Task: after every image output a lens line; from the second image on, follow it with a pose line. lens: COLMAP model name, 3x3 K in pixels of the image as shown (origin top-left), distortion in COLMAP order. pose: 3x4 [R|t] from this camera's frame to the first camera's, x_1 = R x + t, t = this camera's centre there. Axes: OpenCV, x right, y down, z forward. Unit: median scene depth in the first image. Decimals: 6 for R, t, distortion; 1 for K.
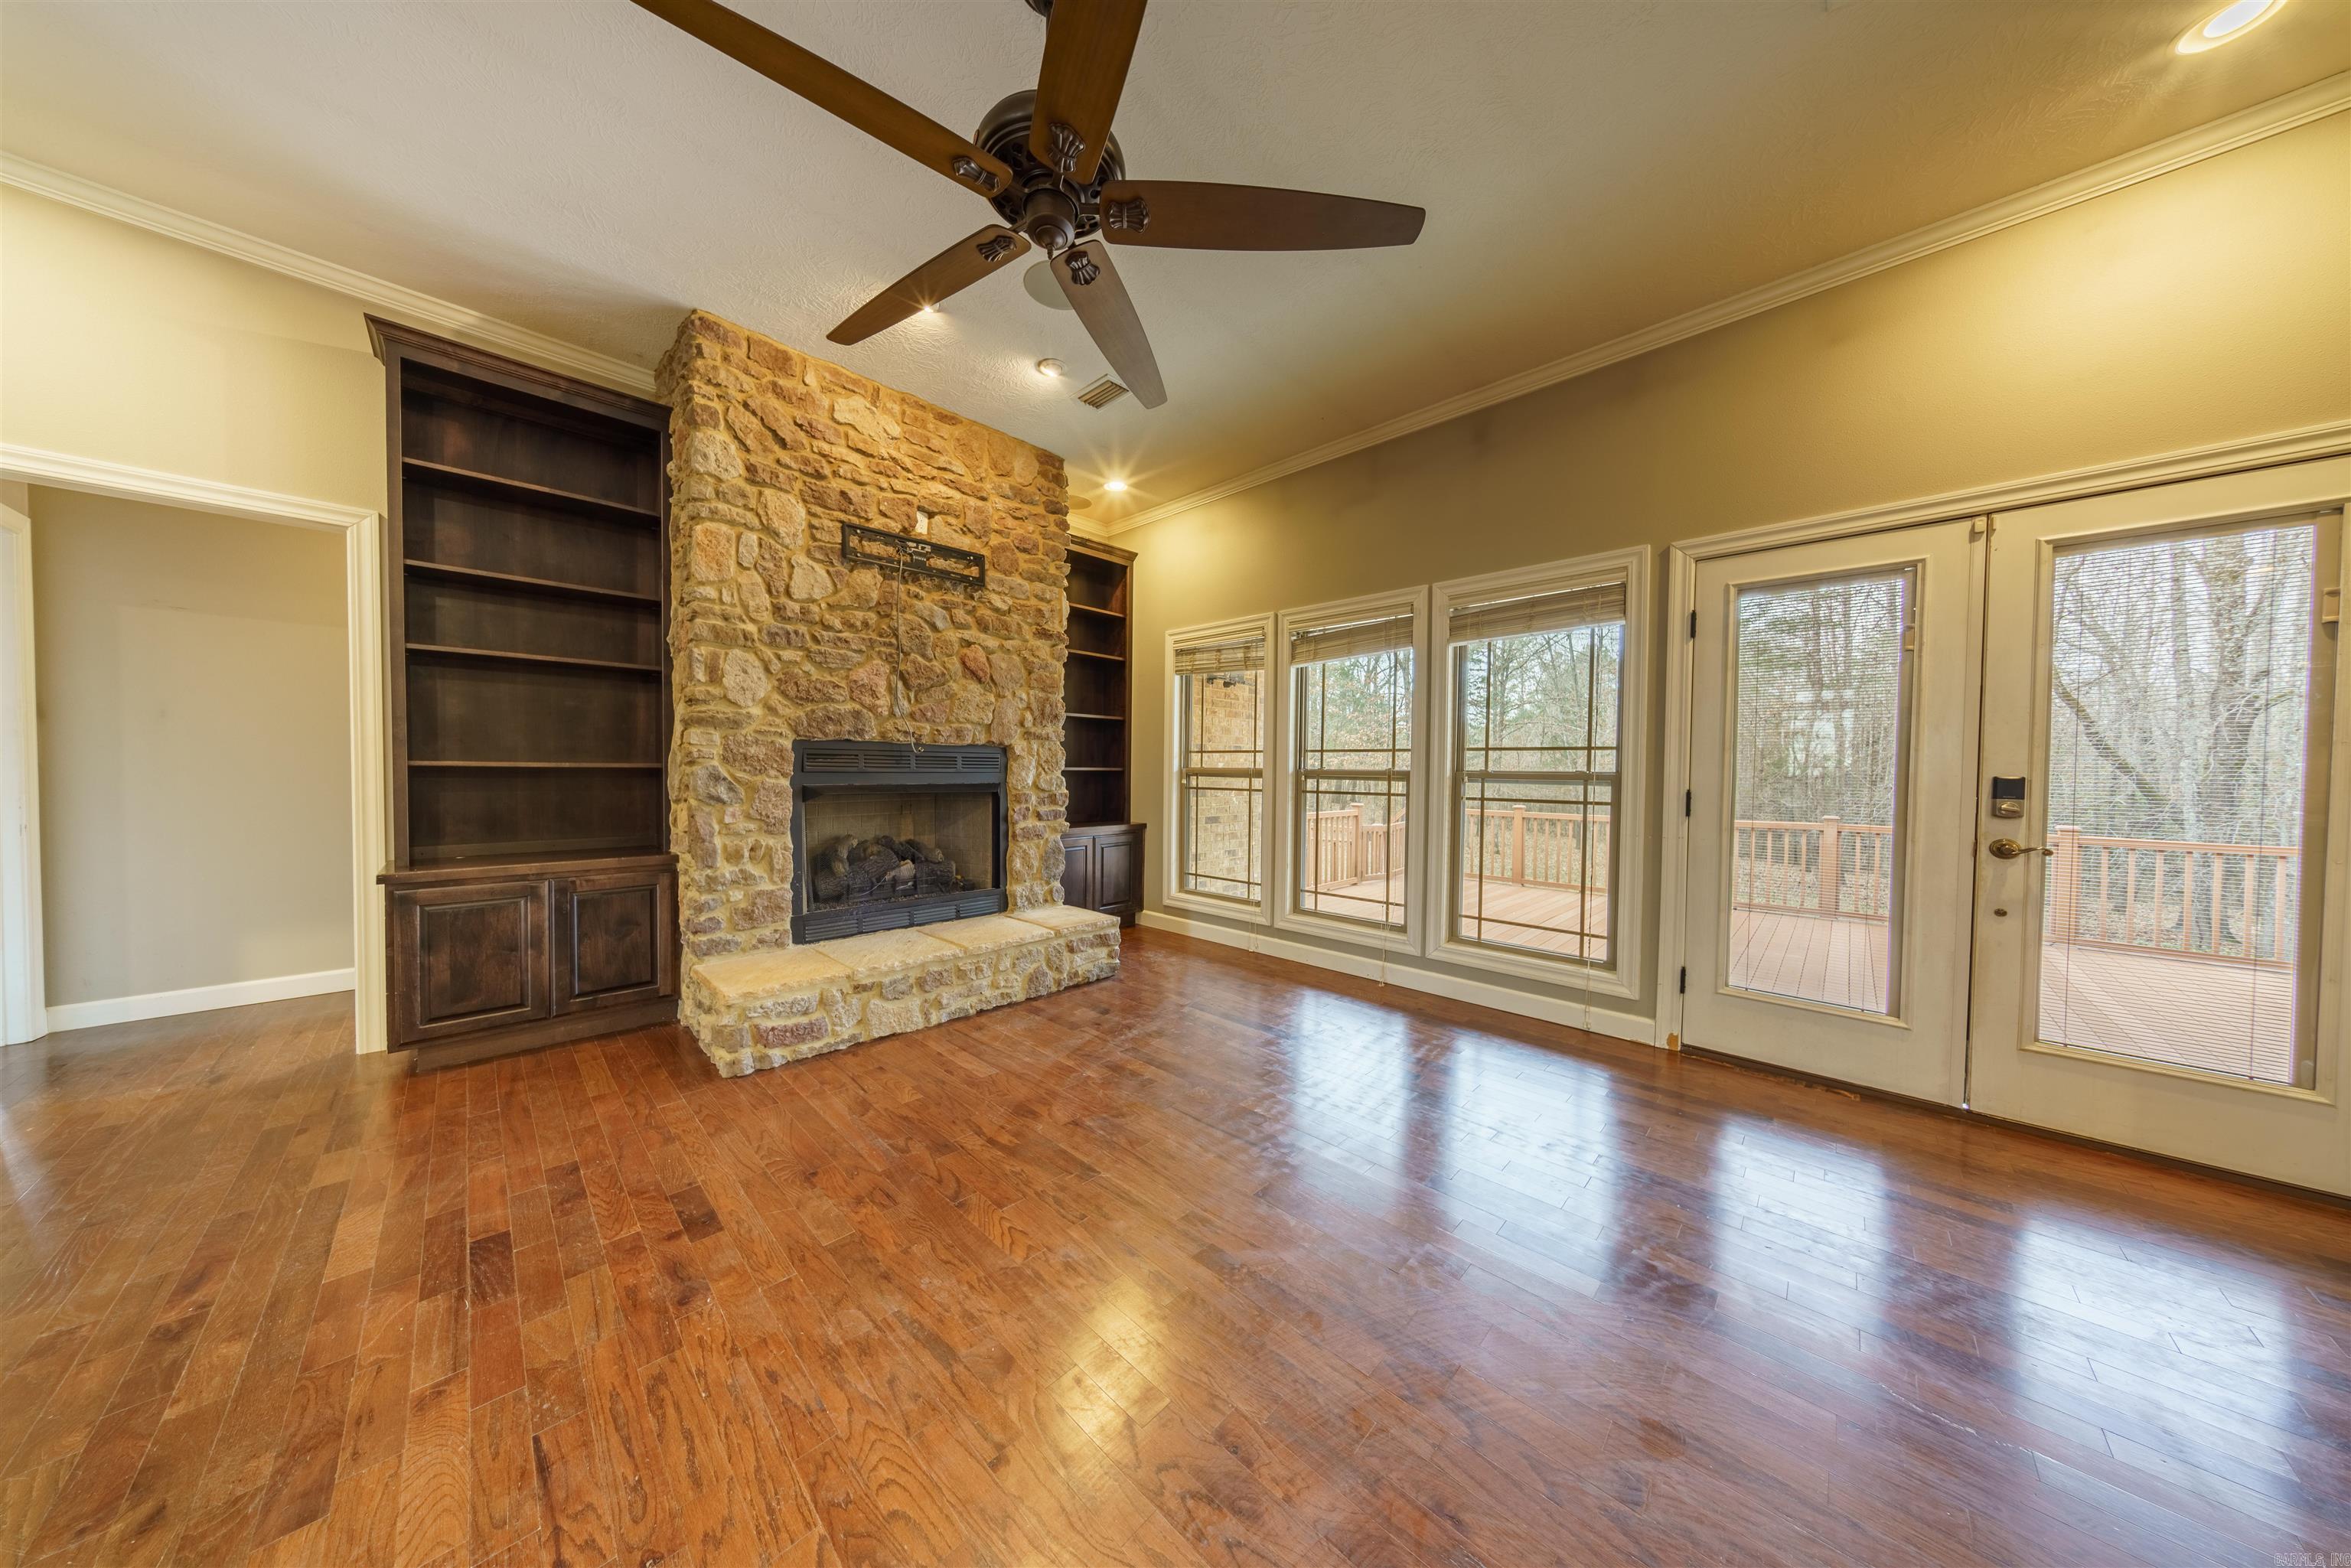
lens RADIAL K [[693.4, 0, 1167.6], [0, 693.4, 785.1], [0, 0, 1]] dist [-0.006482, 0.000063]
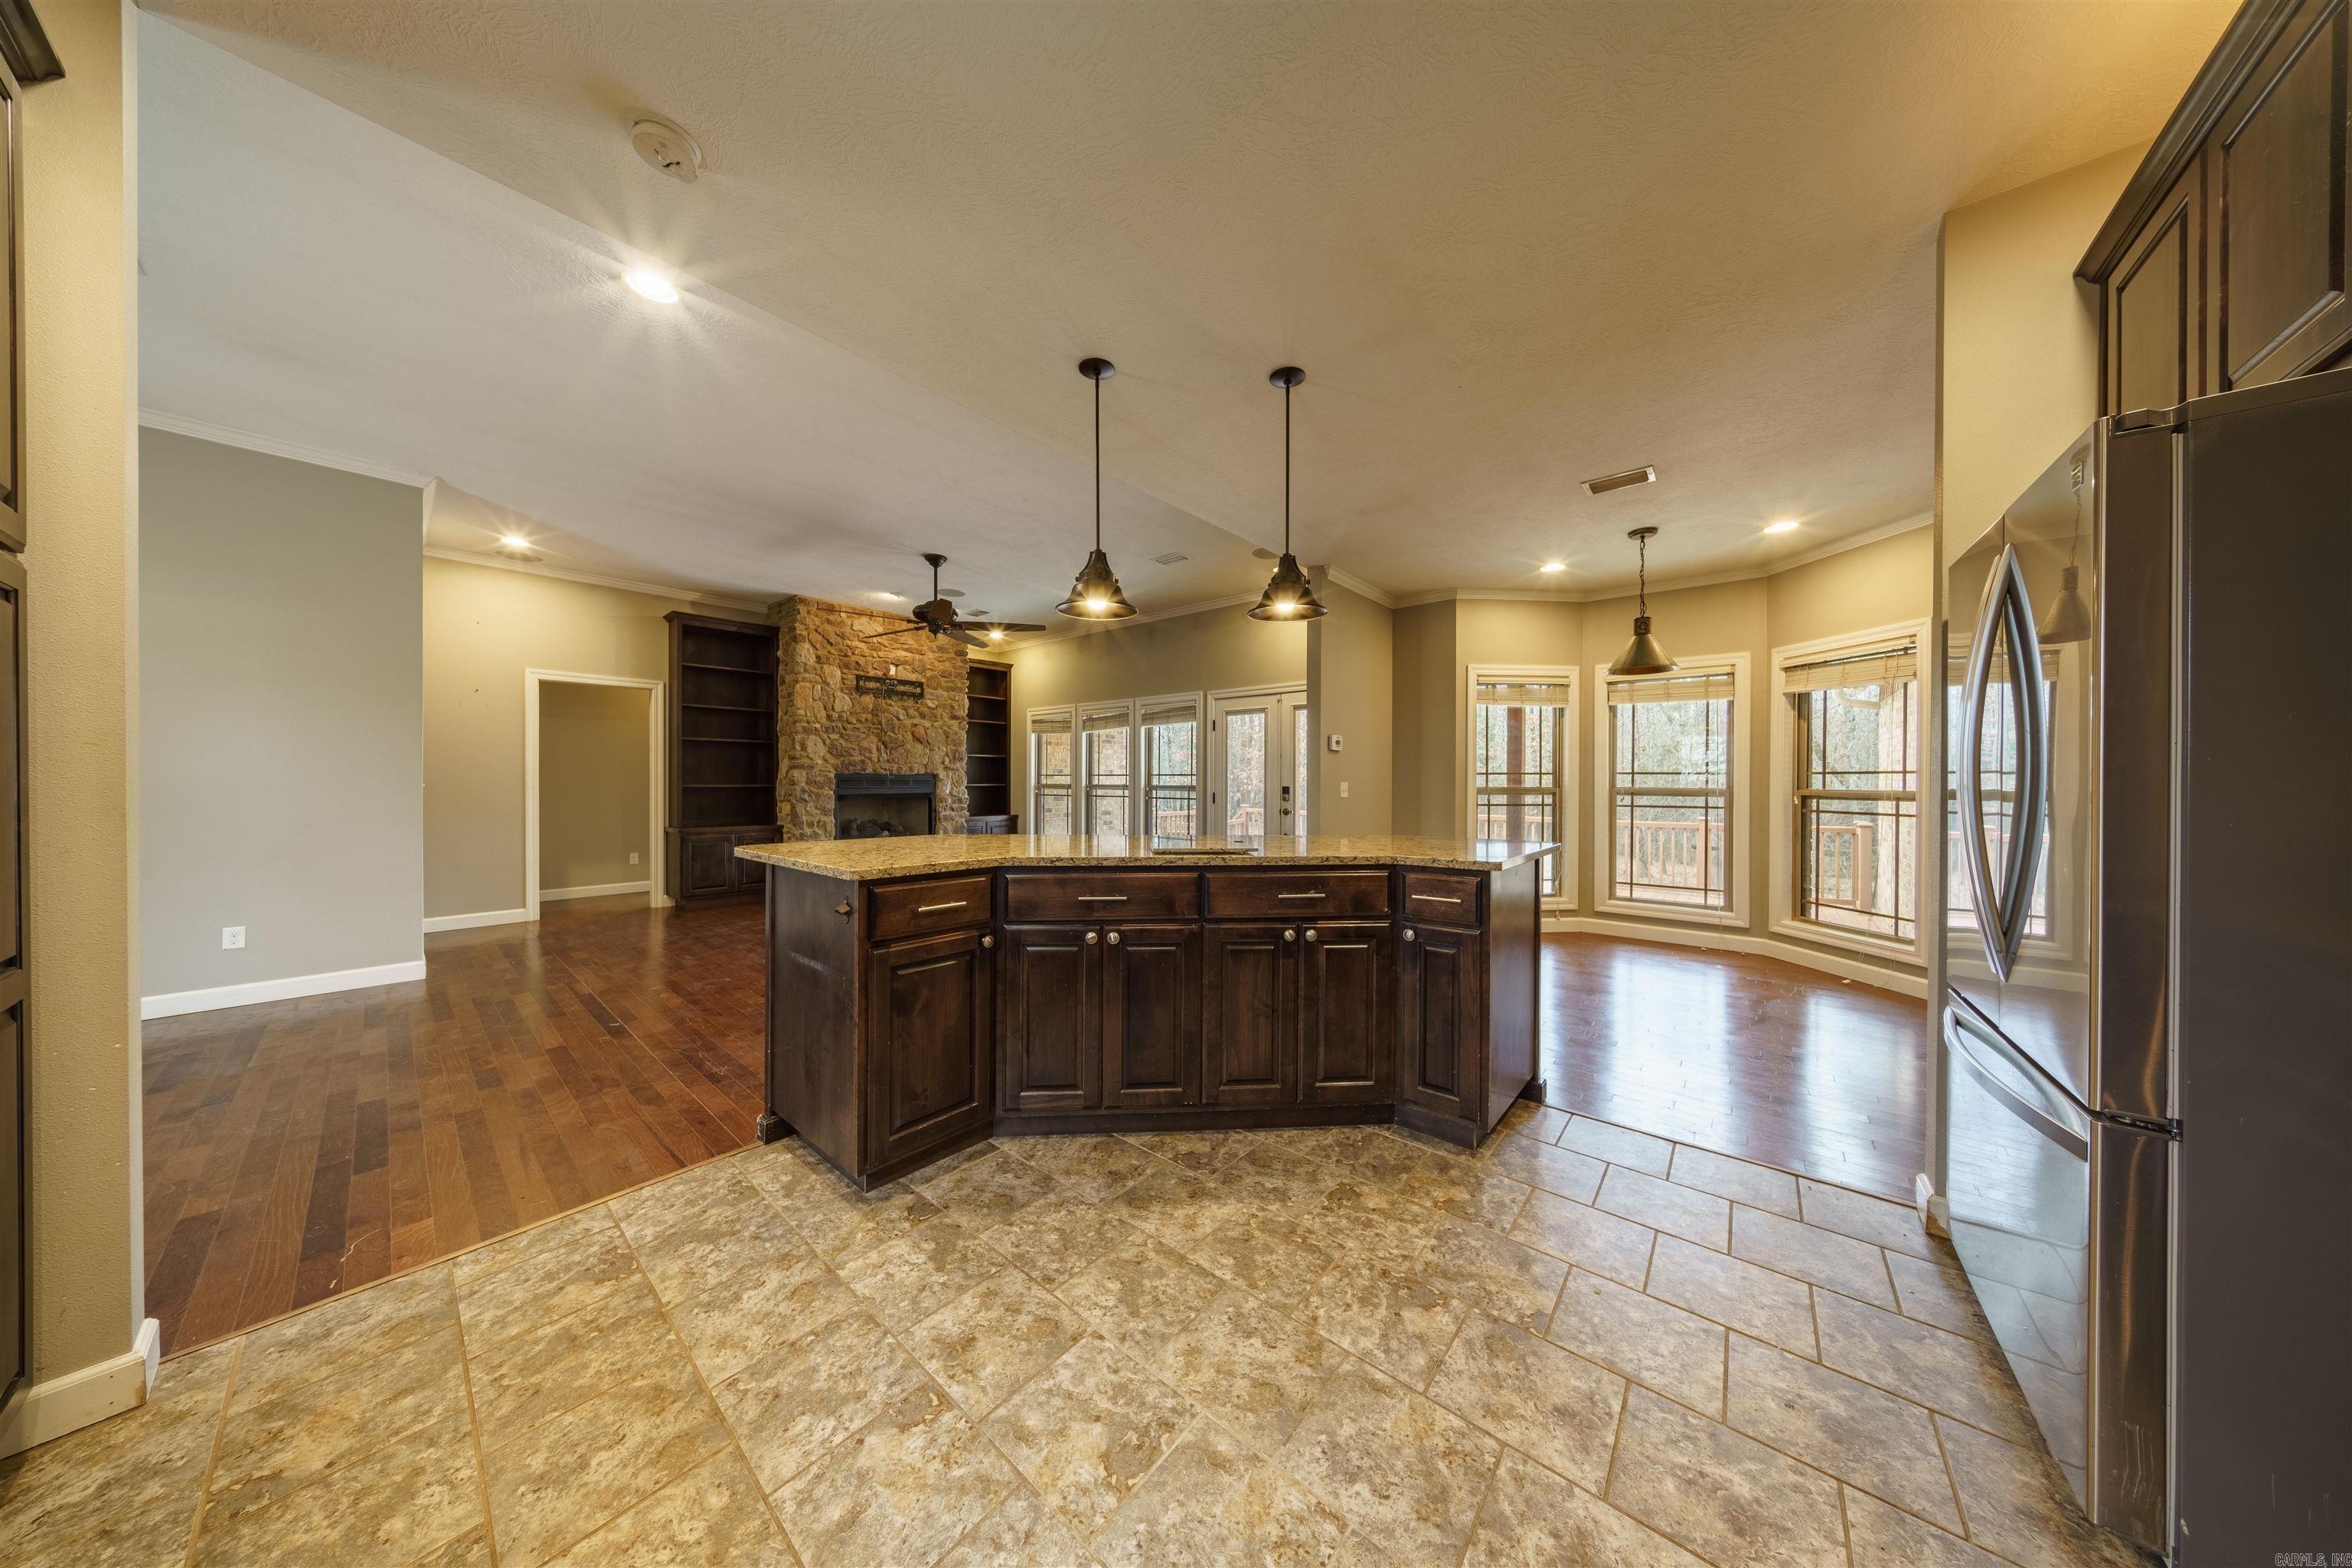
lens RADIAL K [[673.4, 0, 1178.0], [0, 673.4, 787.0], [0, 0, 1]] dist [-0.008815, 0.001365]
pose [[0.996490, -0.008861, 0.083240, 0.345586], [0.010098, 0.999845, -0.014452, 0.018217], [-0.083099, 0.015242, 0.996425, -1.131888]]
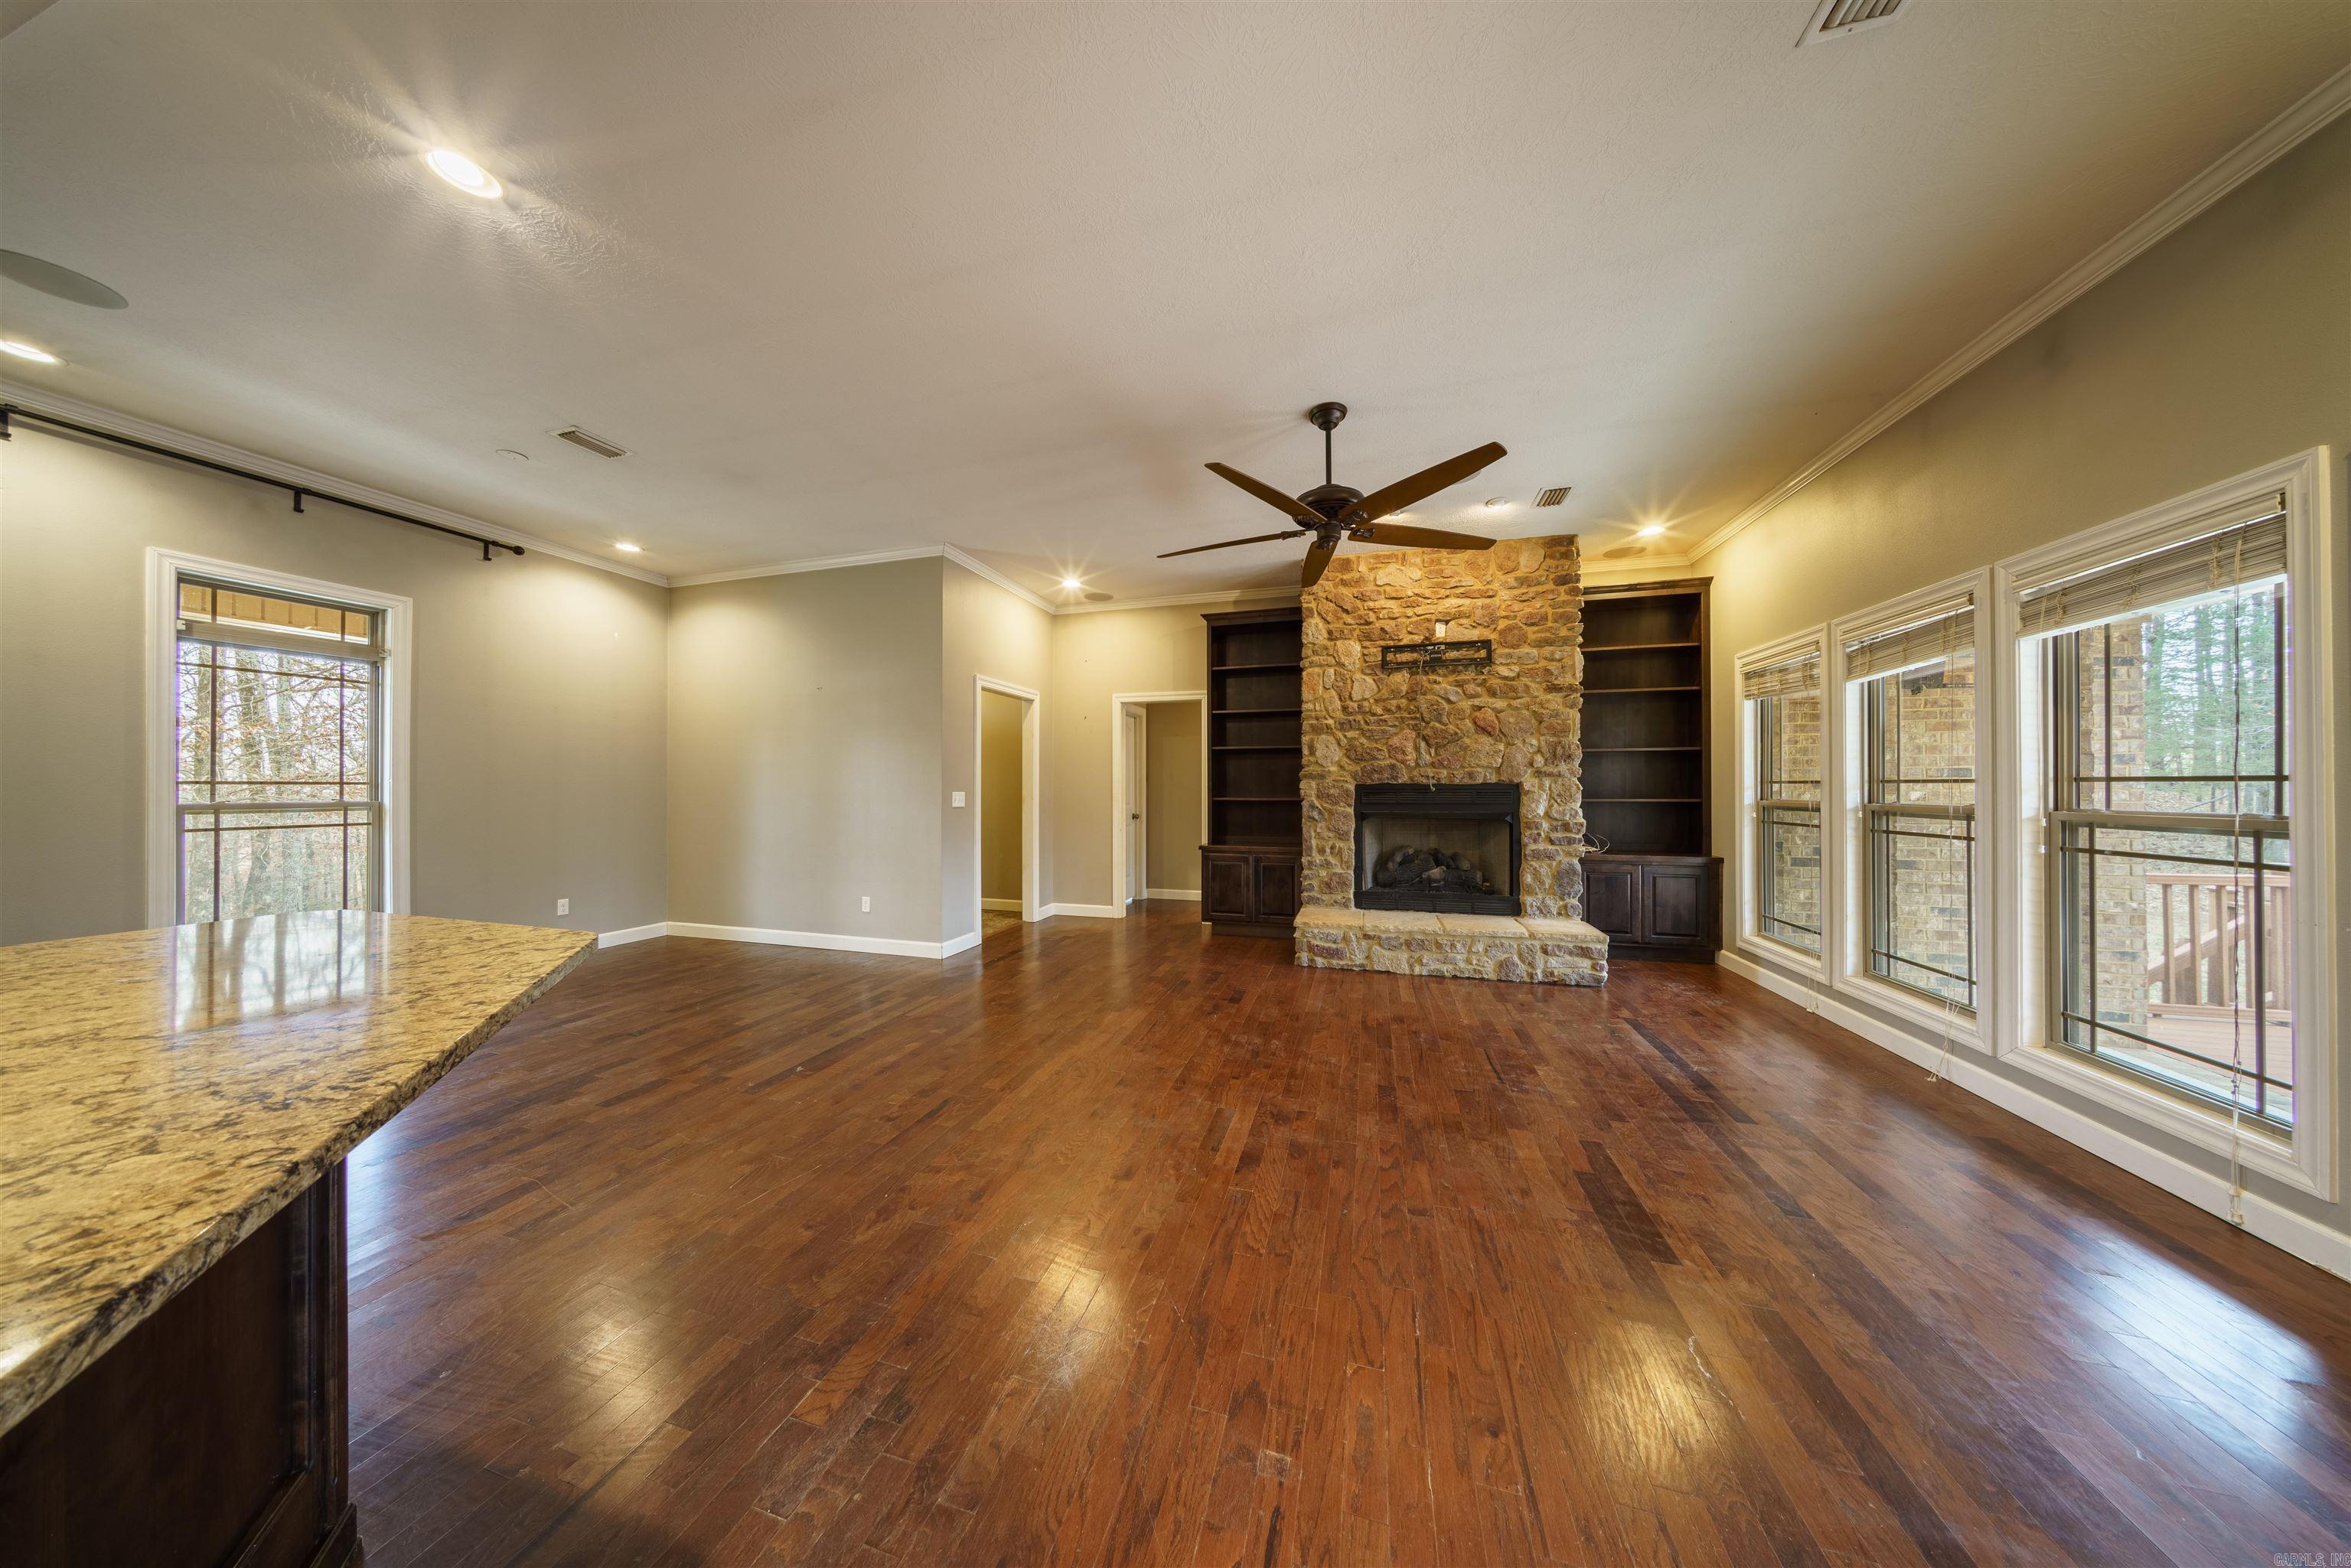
lens RADIAL K [[673.1, 0, 1173.6], [0, 673.1, 782.2], [0, 0, 1]] dist [-0.008815, 0.001365]
pose [[0.474546, -0.016971, -0.880067, 0.609310], [-0.014941, 0.999515, -0.027331, -0.017503], [0.880104, 0.026119, 0.474063, -0.137794]]
